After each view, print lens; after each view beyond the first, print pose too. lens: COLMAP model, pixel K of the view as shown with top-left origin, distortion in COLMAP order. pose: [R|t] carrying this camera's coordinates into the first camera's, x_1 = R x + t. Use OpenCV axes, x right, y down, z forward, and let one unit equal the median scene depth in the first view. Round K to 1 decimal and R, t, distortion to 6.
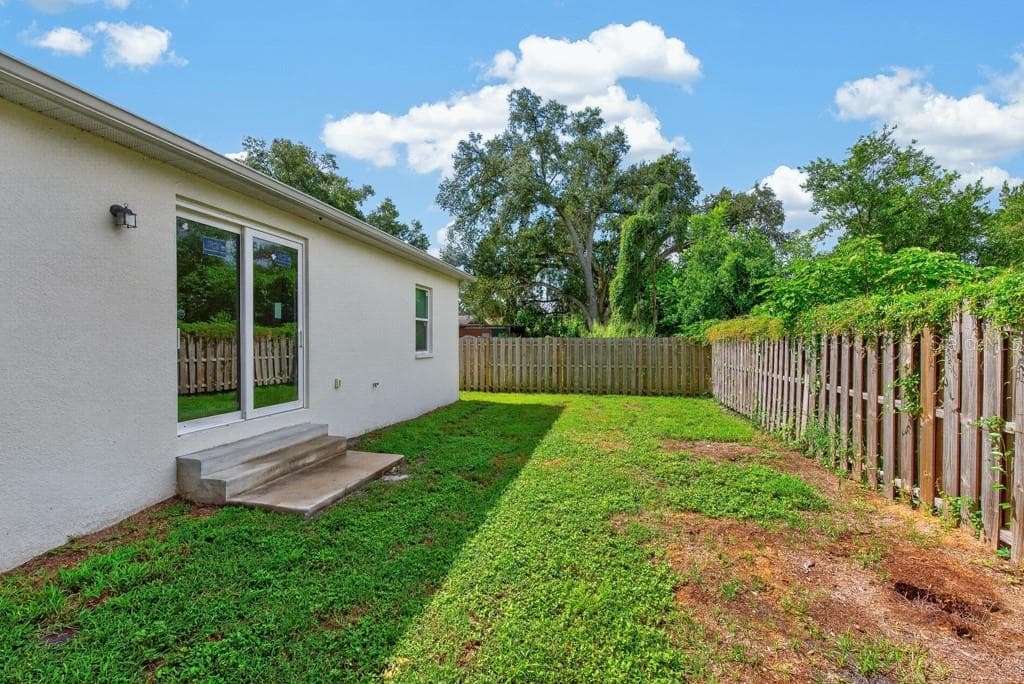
lens RADIAL K [[420.3, 0, 512.0], [0, 420.3, 342.0], [0, 0, 1]] dist [0.011265, -0.008115]
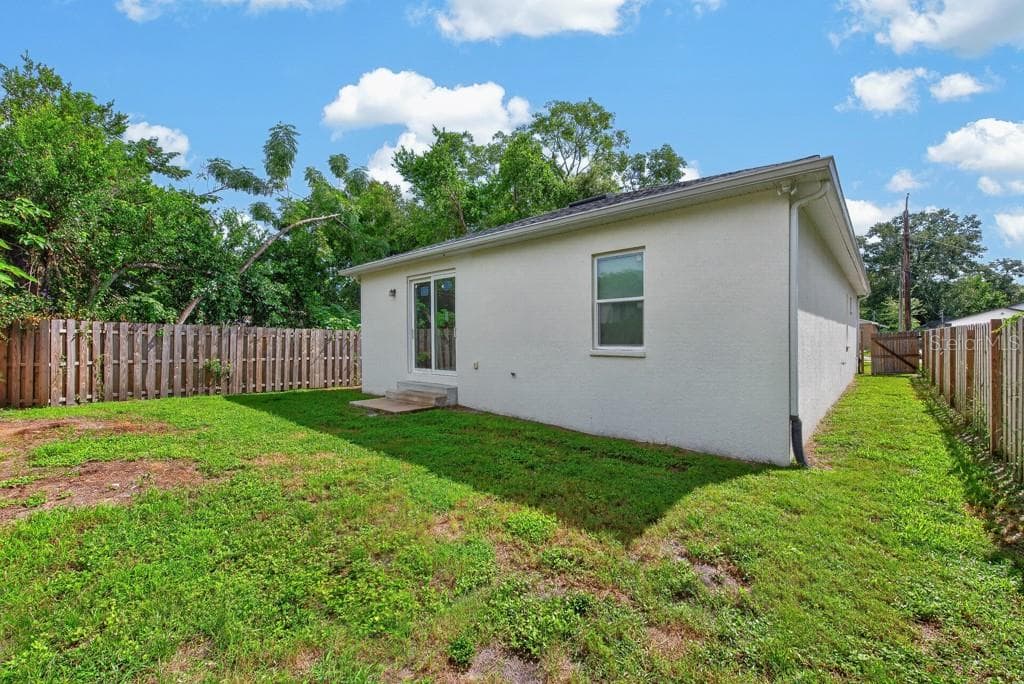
lens RADIAL K [[420.3, 0, 512.0], [0, 420.3, 342.0], [0, 0, 1]] dist [0.011265, -0.008115]
pose [[-0.478702, 0.008266, -0.877938, 0.458853], [0.000927, 0.999960, 0.008910, 0.008646], [0.877977, 0.003451, -0.478691, 1.132582]]
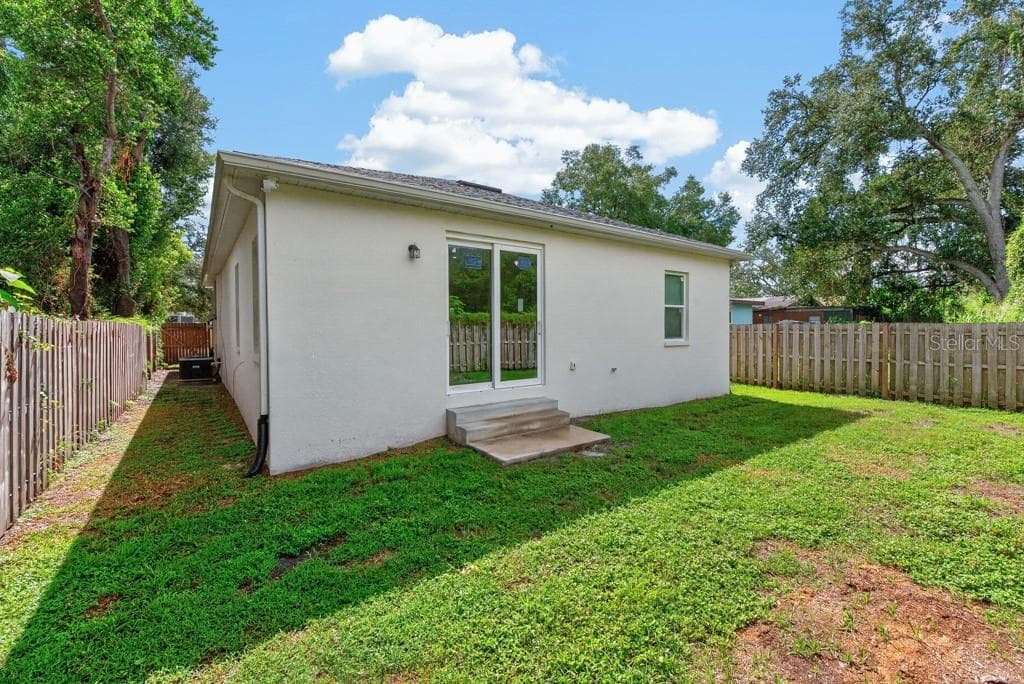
lens RADIAL K [[435.5, 0, 523.2], [0, 435.5, 329.2], [0, 0, 1]] dist [0.001621, -0.000057]
pose [[0.767075, 0.004286, -0.641543, 0.157341], [-0.000380, 0.999981, 0.006225, -0.006239], [0.641557, -0.004531, 0.767062, 0.003361]]
